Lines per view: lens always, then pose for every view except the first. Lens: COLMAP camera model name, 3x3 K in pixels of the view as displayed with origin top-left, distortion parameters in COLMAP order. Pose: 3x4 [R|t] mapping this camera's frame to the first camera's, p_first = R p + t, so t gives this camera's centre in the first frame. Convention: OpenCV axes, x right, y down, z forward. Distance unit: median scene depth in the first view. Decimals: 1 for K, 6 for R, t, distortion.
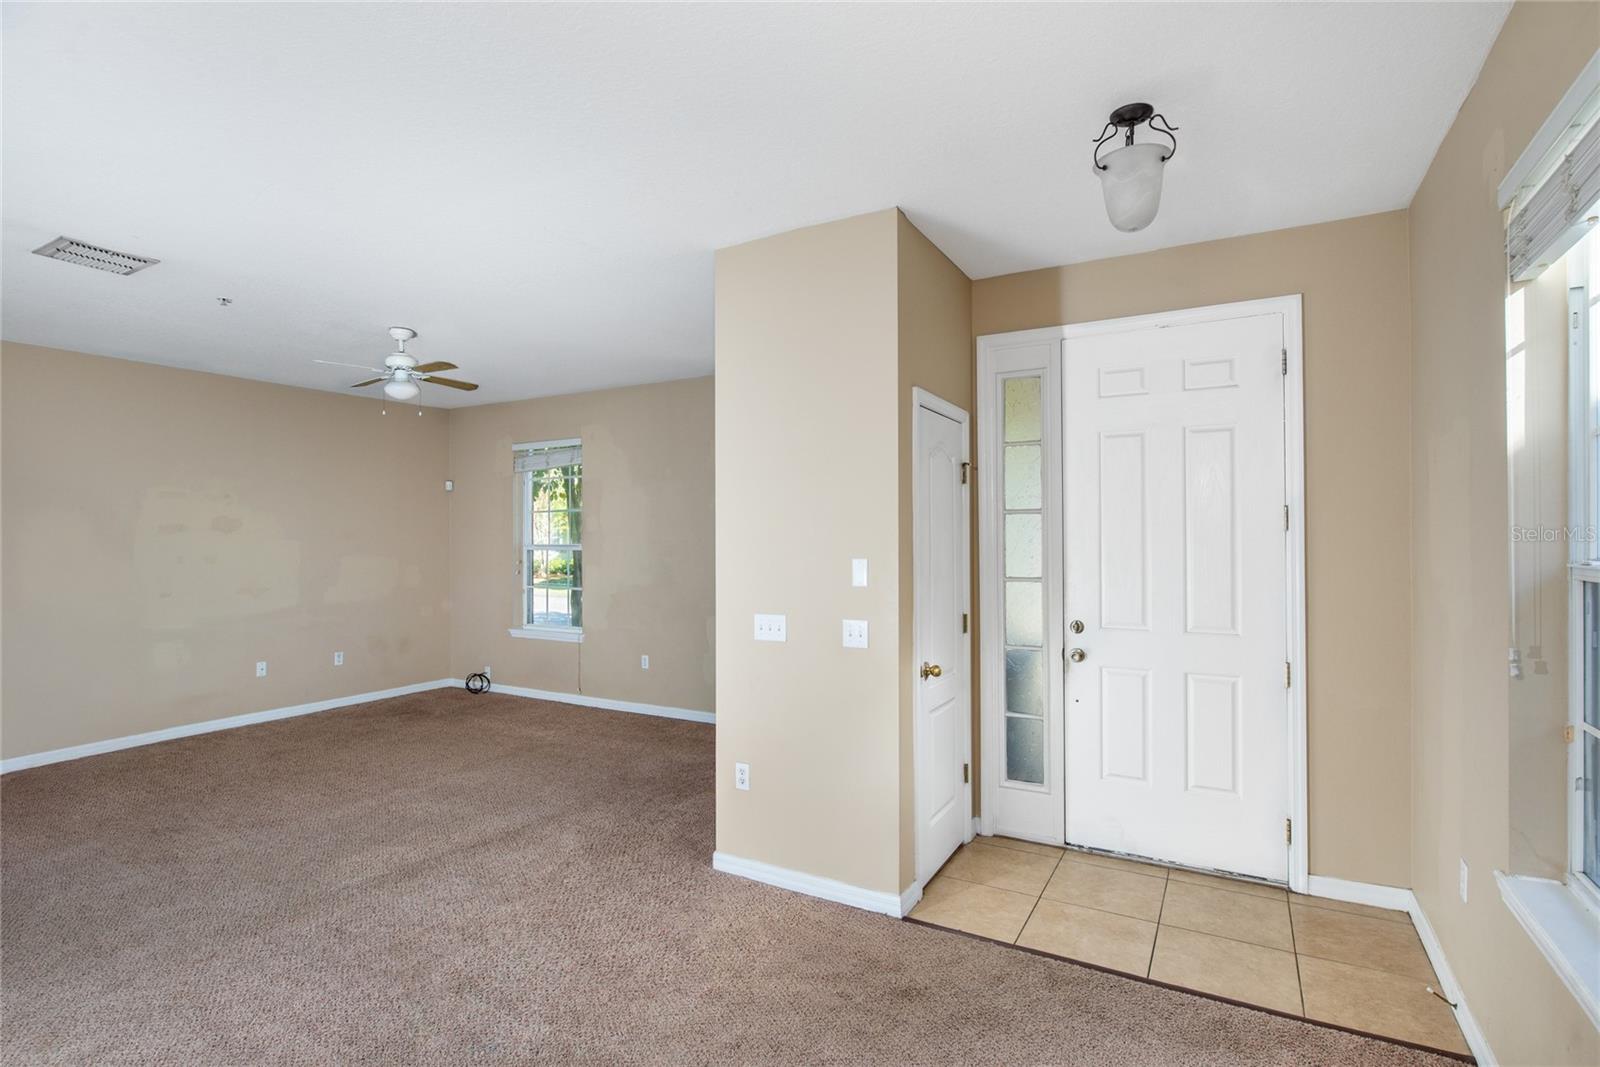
lens RADIAL K [[790.1, 0, 790.7], [0, 790.1, 529.4], [0, 0, 1]] dist [-0.000929, -0.000326]
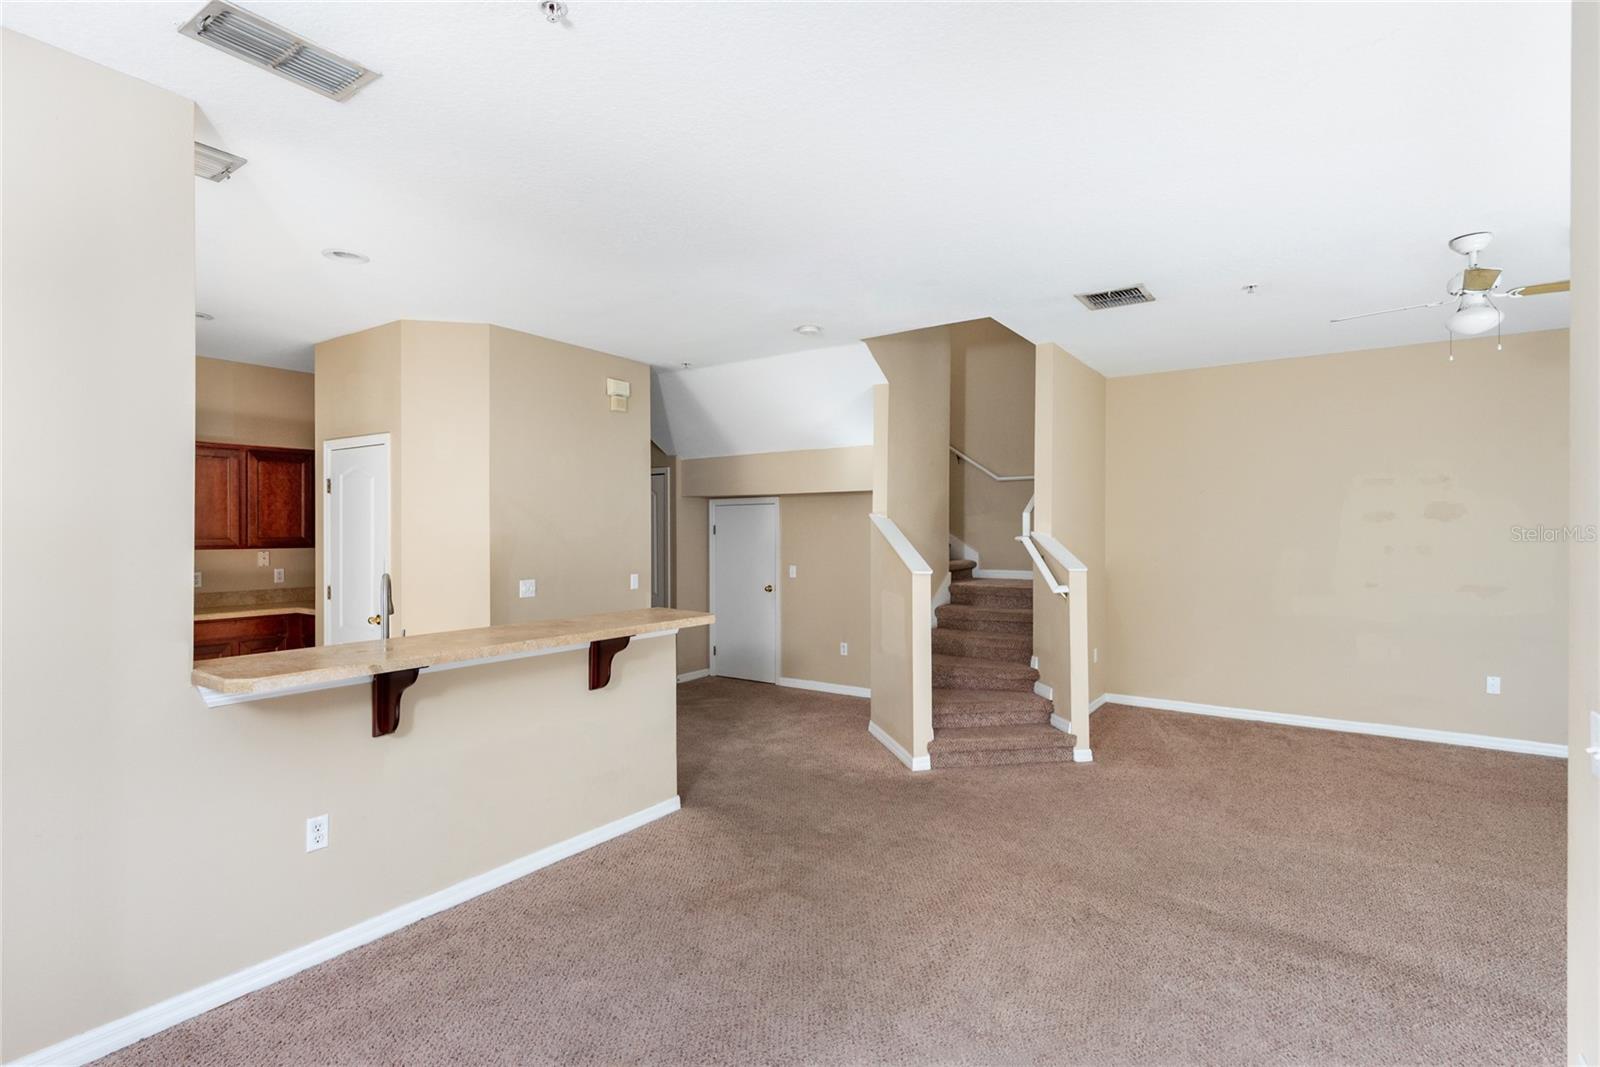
lens RADIAL K [[790.1, 0, 790.7], [0, 790.1, 529.4], [0, 0, 1]] dist [-0.000929, -0.000326]
pose [[-0.085943, 0.009361, -0.996256, 0.235026], [0.009270, 0.999920, 0.008595, -0.000329], [0.996257, -0.008497, -0.086023, 0.362131]]
